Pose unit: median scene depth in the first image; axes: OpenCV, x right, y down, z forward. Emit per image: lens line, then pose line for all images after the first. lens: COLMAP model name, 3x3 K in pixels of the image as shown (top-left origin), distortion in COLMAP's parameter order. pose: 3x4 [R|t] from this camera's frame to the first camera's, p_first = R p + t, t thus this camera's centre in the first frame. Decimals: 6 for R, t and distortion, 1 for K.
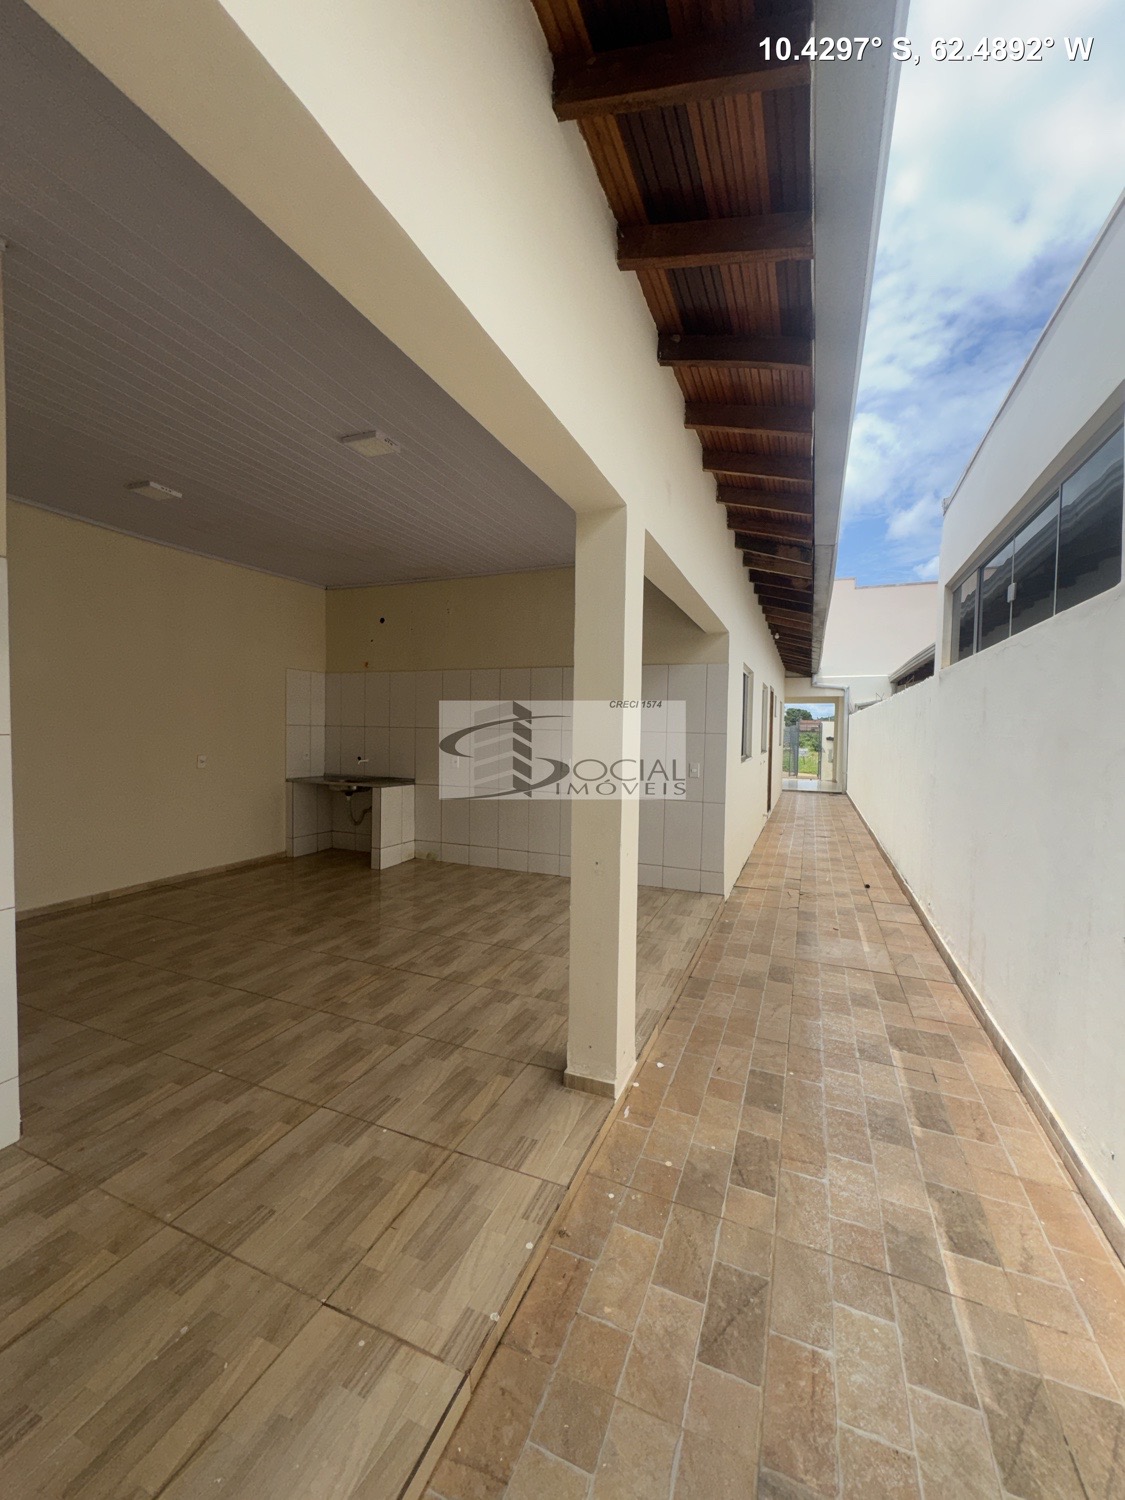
lens RADIAL K [[600.2, 0, 561.6], [0, 600.2, 752.5], [0, 0, 1]] dist [-0.000206, 0.000518]
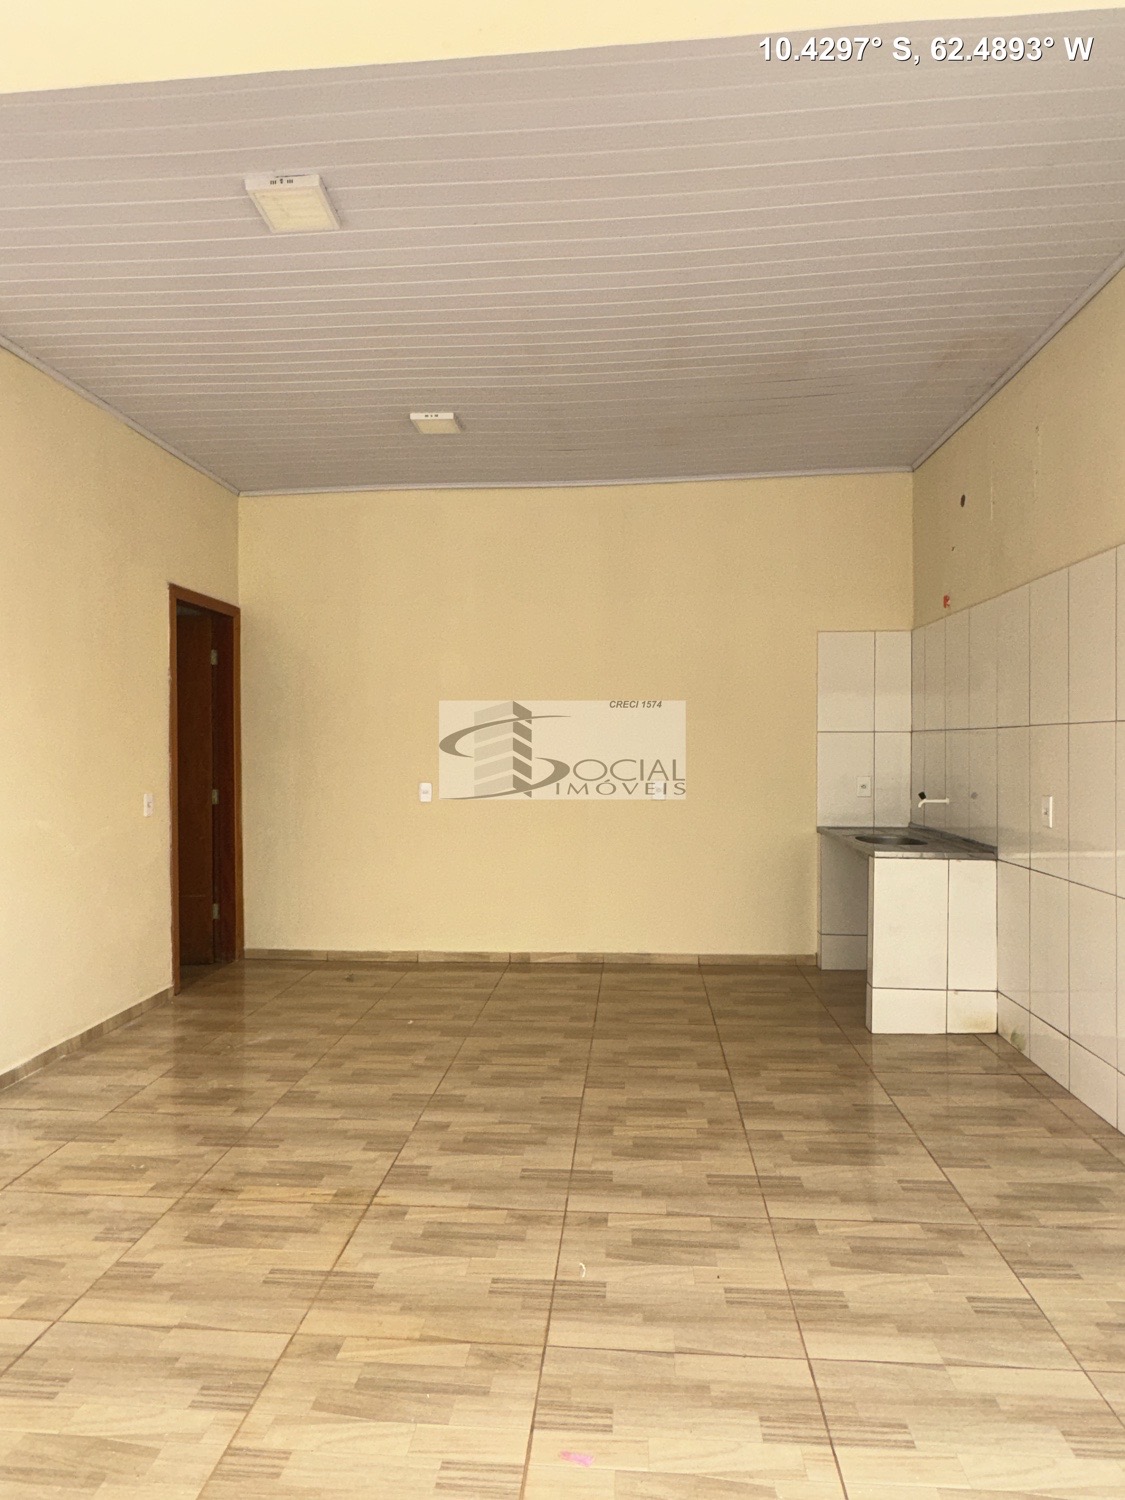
lens RADIAL K [[893.8, 0, 562.2], [0, 893.8, 756.2], [0, 0, 1]] dist [-0.001480, 0.000082]
pose [[0.305120, -0.007881, -0.952281, 0.574511], [-0.025540, 0.999538, -0.016456, -0.005578], [0.951971, 0.029342, 0.304778, 1.092376]]
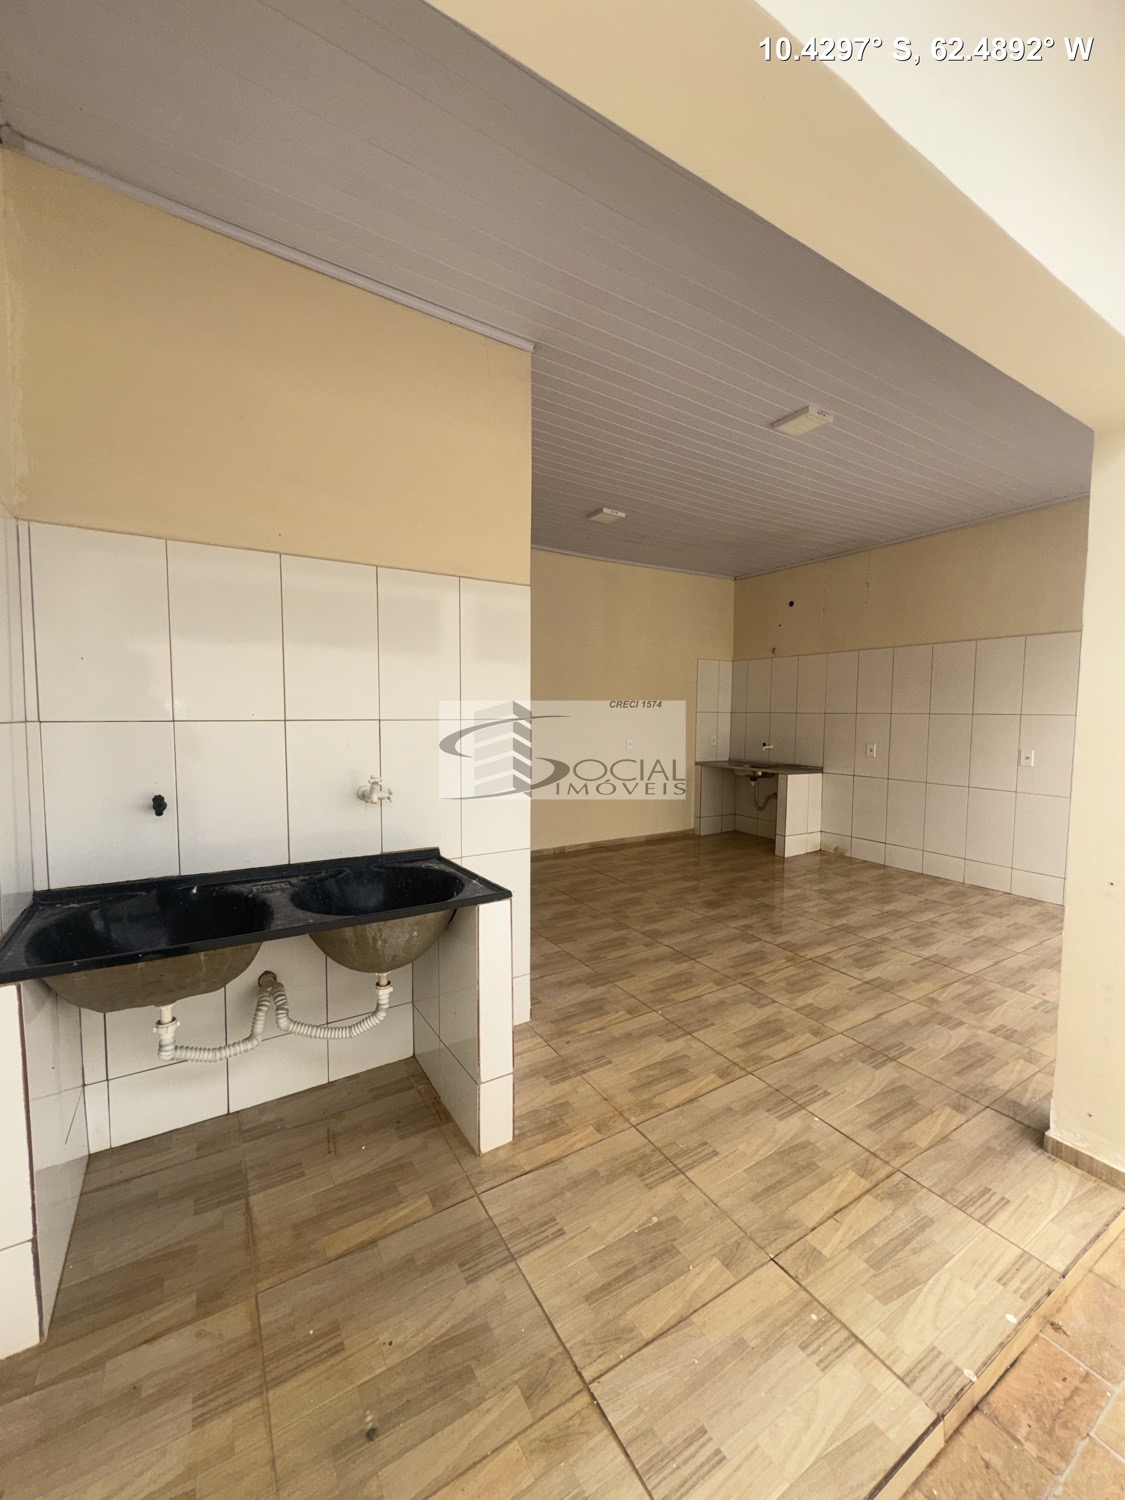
lens RADIAL K [[600.2, 0, 561.6], [0, 600.2, 752.5], [0, 0, 1]] dist [-0.000206, 0.000518]
pose [[0.810911, 0.028520, -0.584474, -0.053404], [-0.016299, 0.999525, 0.026160, 0.005571], [0.584942, -0.011687, 0.810991, -0.028536]]
